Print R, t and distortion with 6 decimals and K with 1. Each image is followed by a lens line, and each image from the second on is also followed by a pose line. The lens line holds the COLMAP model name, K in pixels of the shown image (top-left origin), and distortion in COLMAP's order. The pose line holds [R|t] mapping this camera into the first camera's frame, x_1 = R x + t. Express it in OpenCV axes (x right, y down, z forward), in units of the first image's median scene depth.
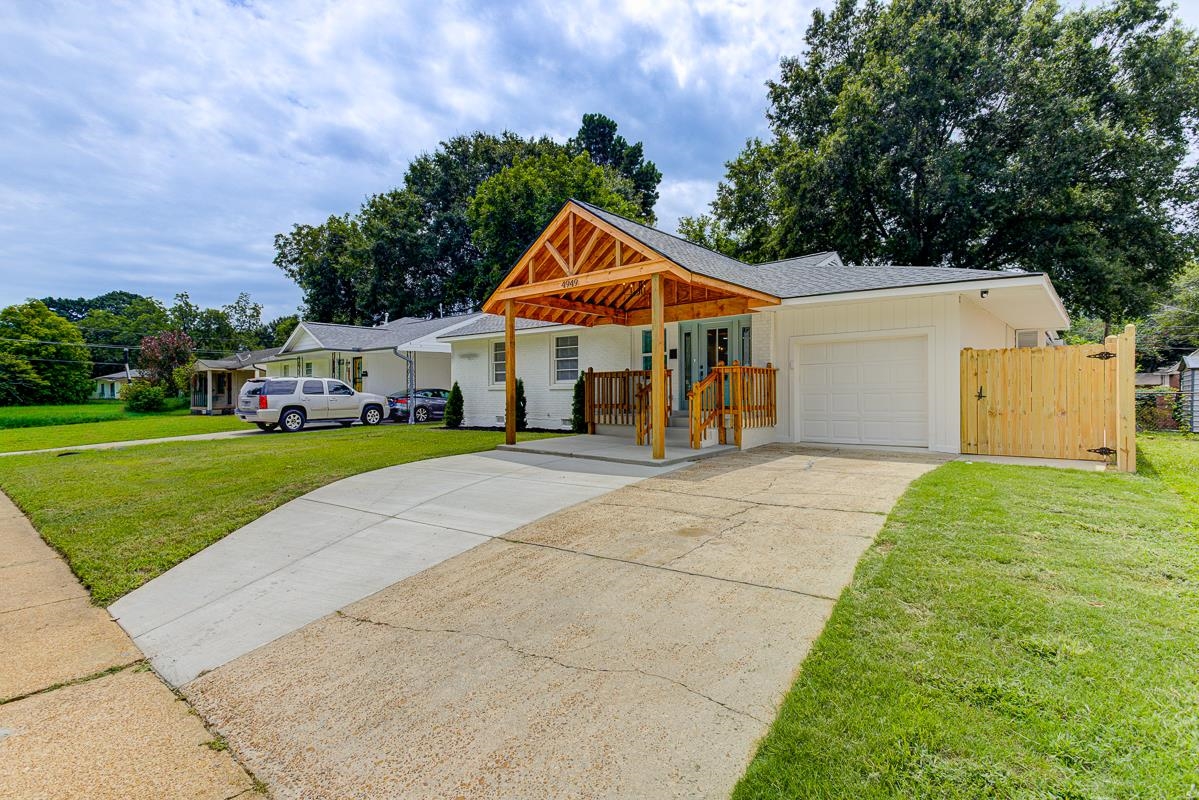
lens RADIAL K [[591.7, 0, 599.7], [0, 591.7, 394.3], [0, 0, 1]] dist [0.004758, 0.000127]
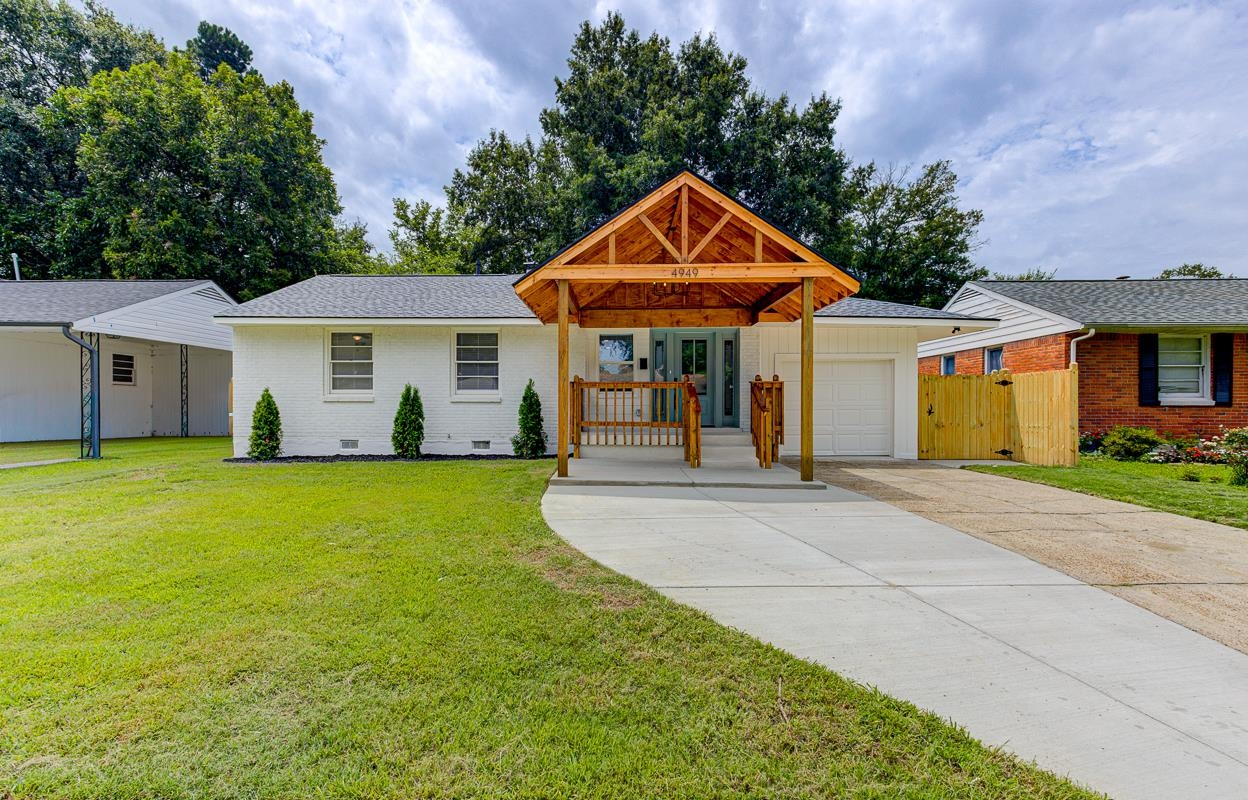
lens RADIAL K [[624.2, 0, 623.0], [0, 624.2, 408.4], [0, 0, 1]] dist [0.011489, 0.000015]
pose [[0.764393, 0.004190, 0.644737, -0.591308], [-0.004351, 0.999990, -0.001340, 0.000064], [-0.644736, -0.001781, 0.764404, 0.357144]]
